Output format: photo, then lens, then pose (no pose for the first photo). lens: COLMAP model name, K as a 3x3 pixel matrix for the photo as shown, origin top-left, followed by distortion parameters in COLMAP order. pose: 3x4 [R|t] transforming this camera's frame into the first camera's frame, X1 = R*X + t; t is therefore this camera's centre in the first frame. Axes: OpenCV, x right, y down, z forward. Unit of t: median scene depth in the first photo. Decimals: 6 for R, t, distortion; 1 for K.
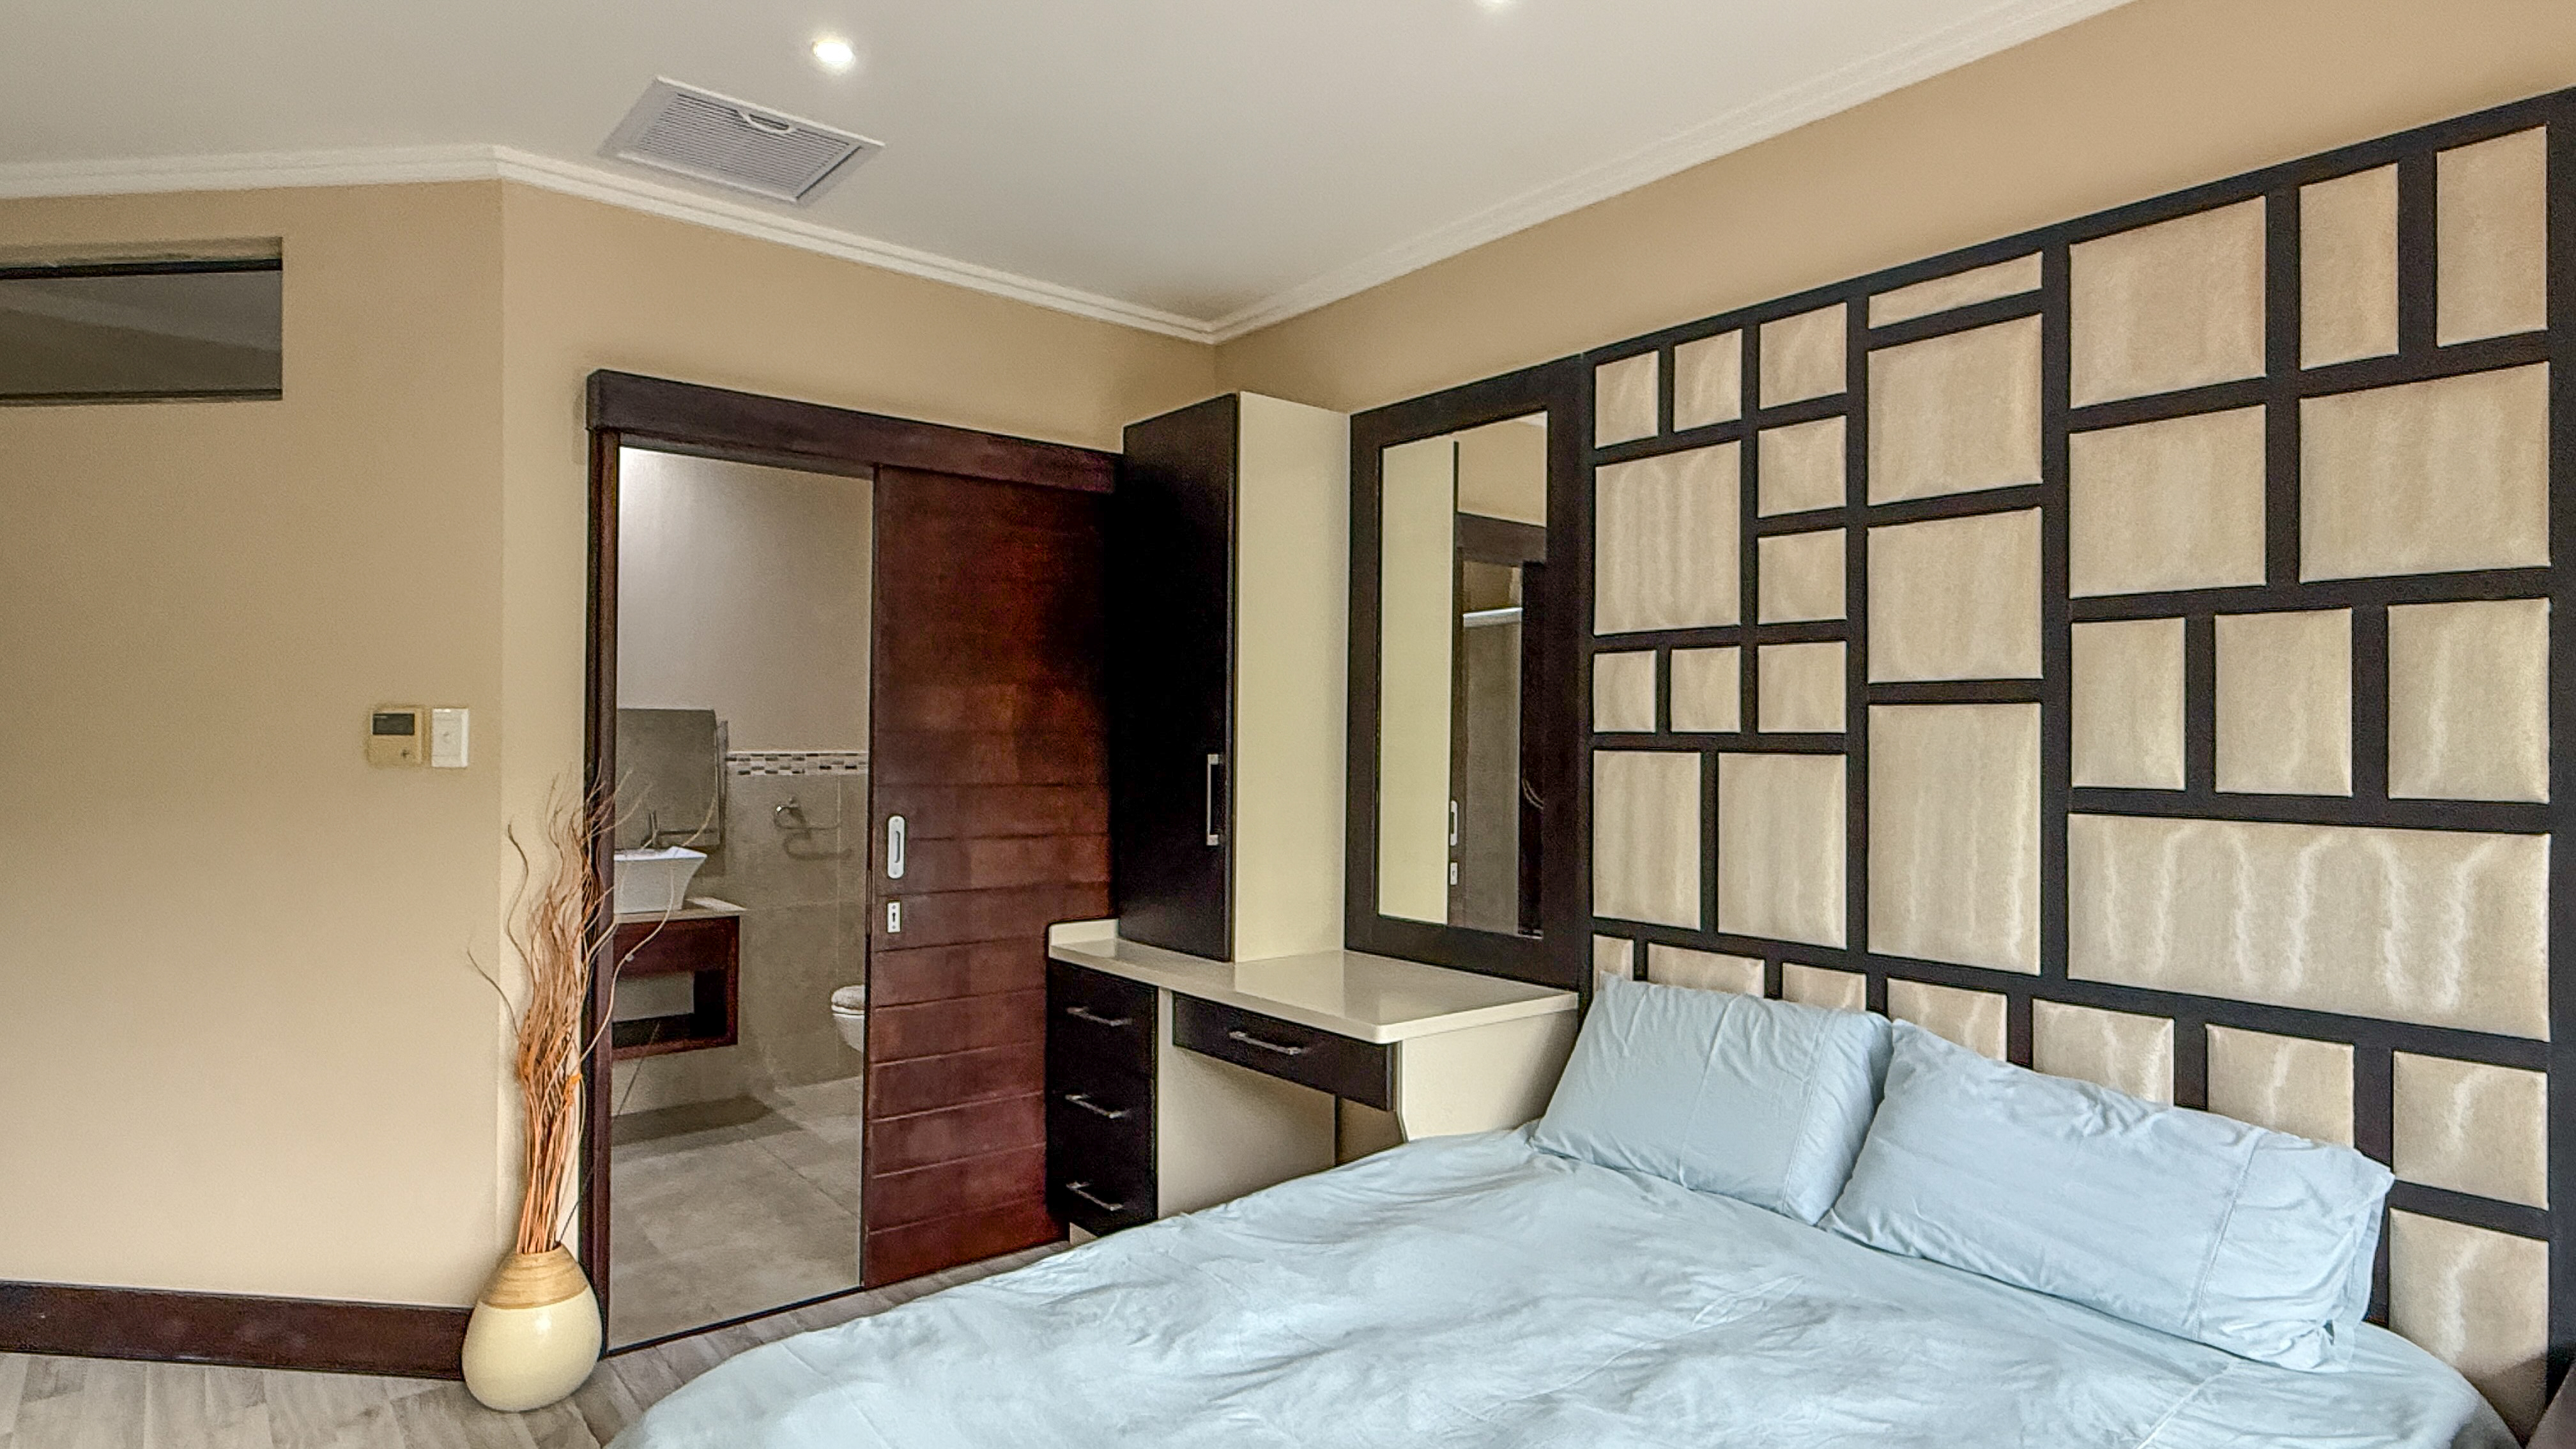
lens RADIAL K [[1329.9, 0, 1295.8], [0, 1329.9, 720.8], [0, 0, 1]] dist [-0.002811, 0.000765]
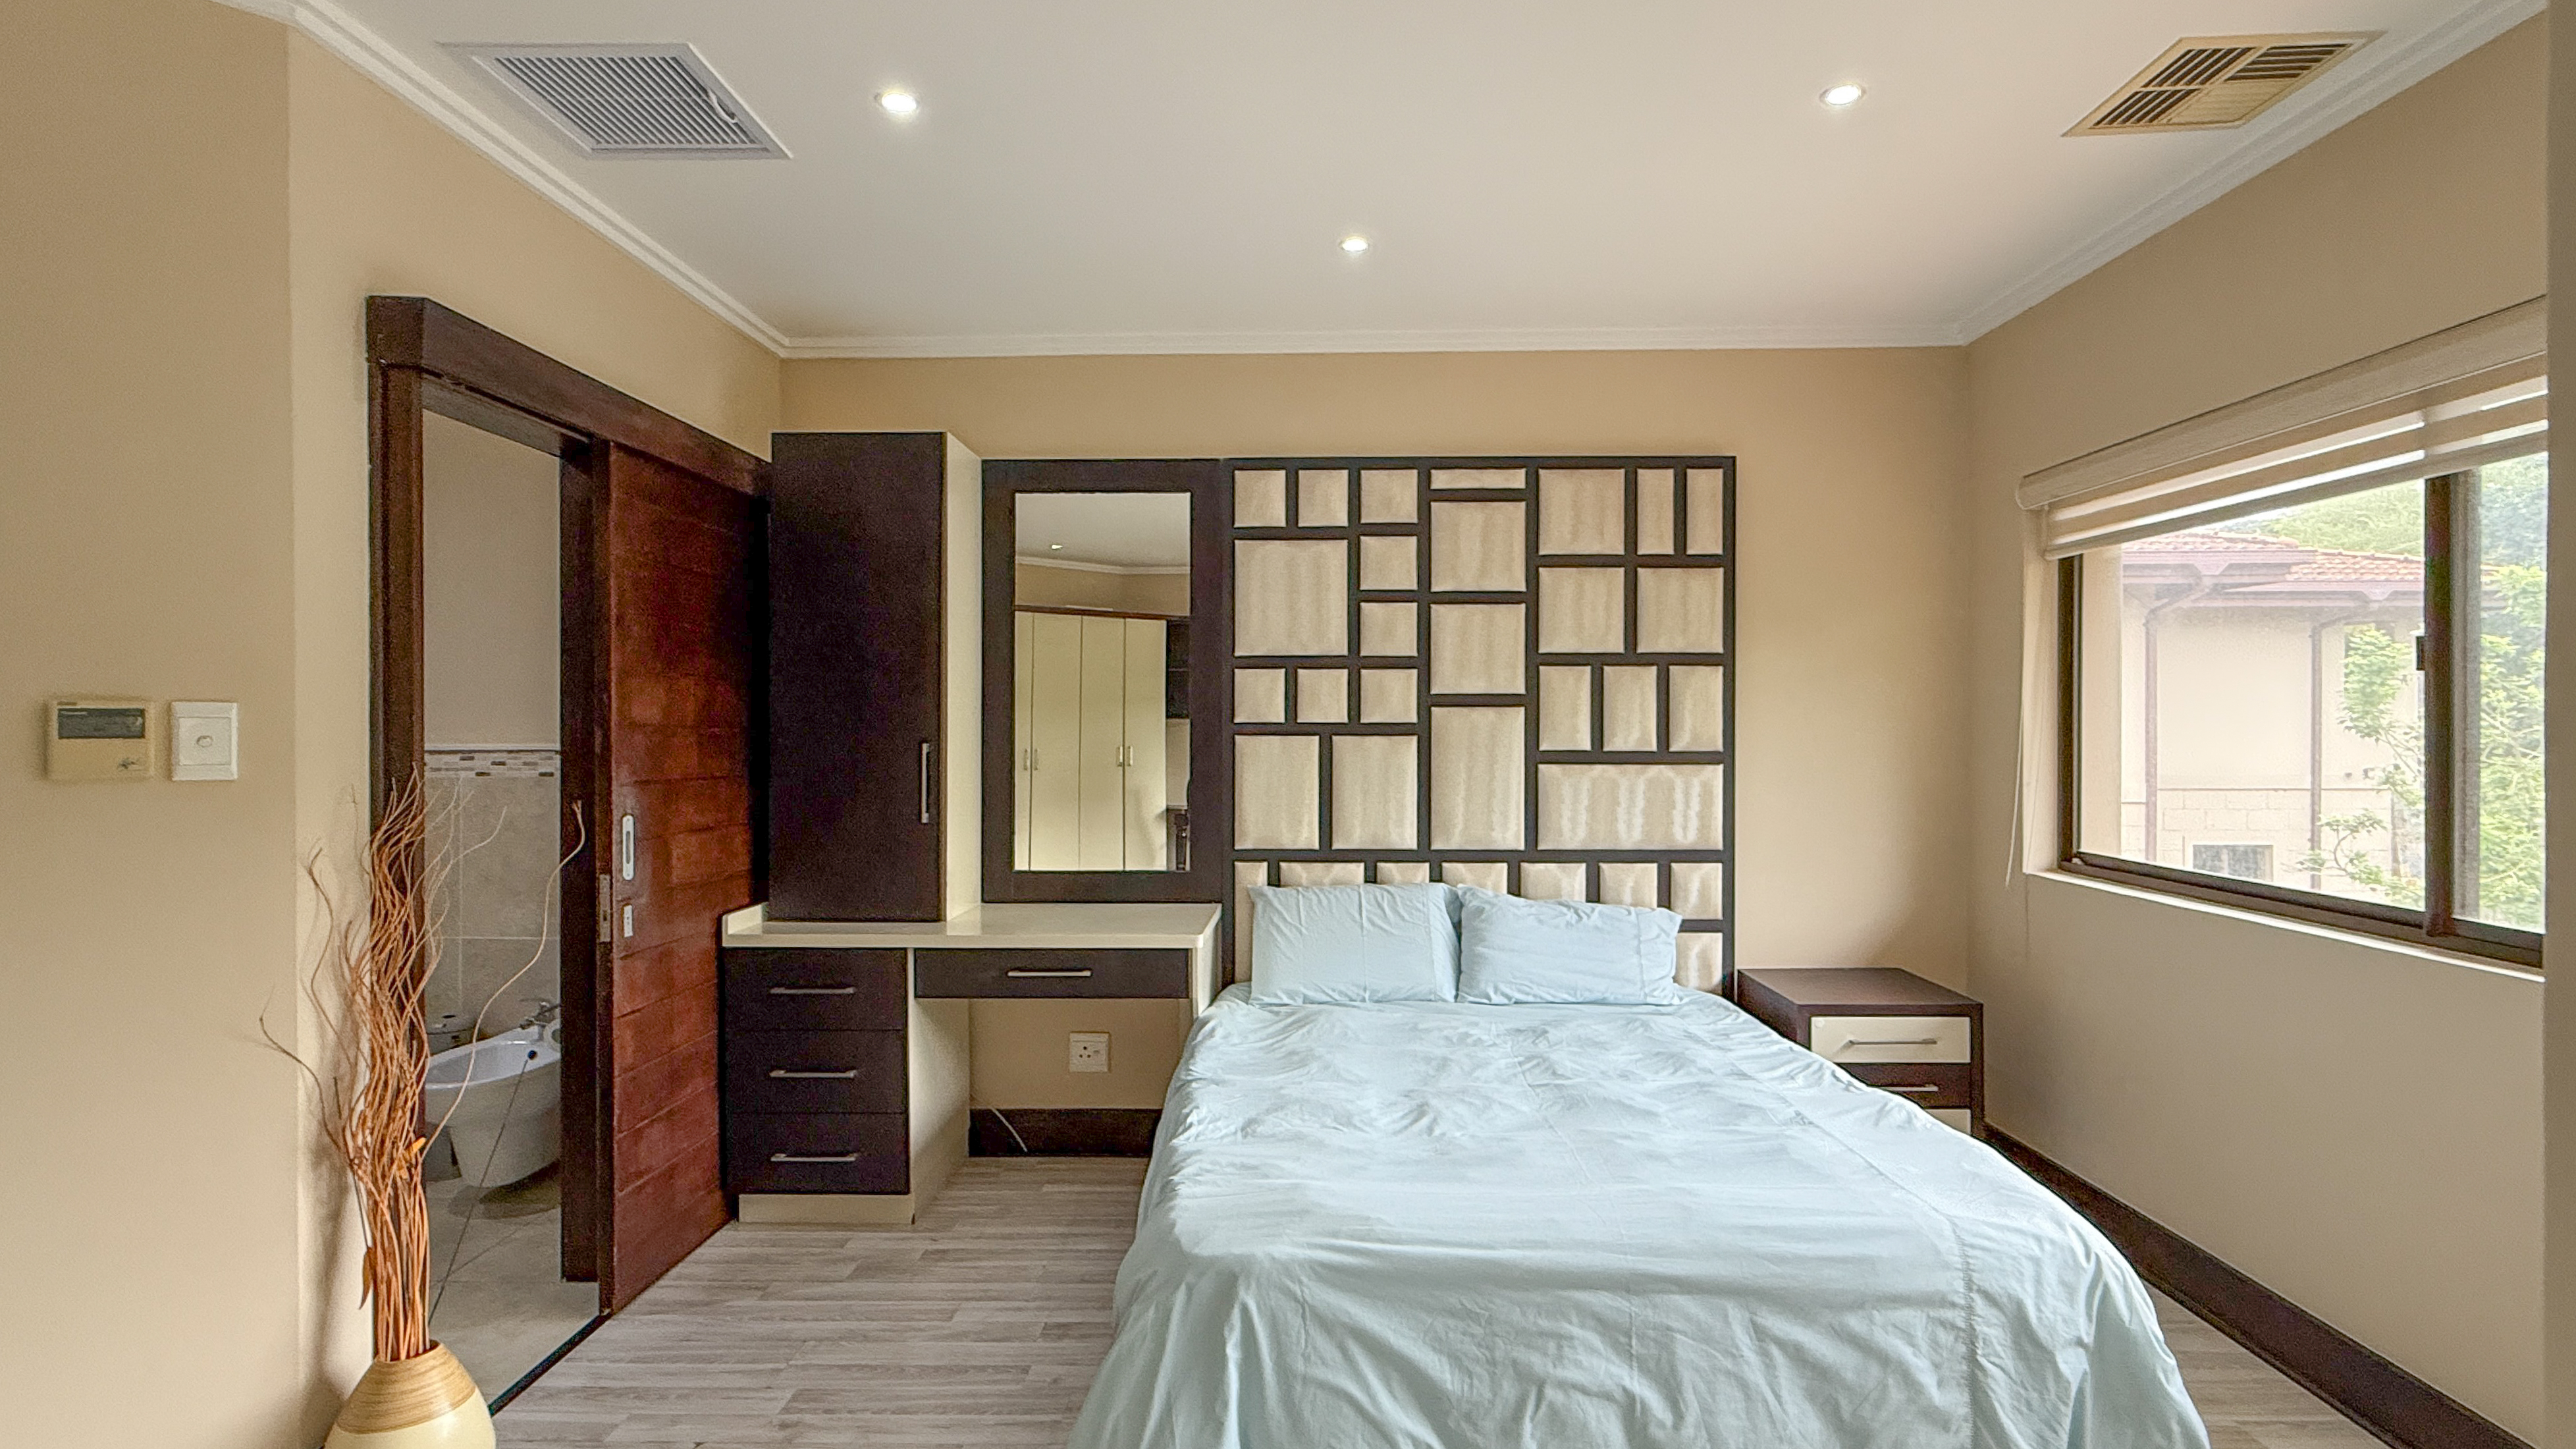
lens RADIAL K [[1189.7, 0, 1292.2], [0, 1189.7, 722.1], [0, 0, 1]] dist [0.000210, 0.000885]
pose [[0.663621, -0.006915, 0.748037, -0.840408], [-0.004507, 0.999902, 0.013241, -0.011505], [-0.748055, -0.012159, 0.663525, 0.105921]]
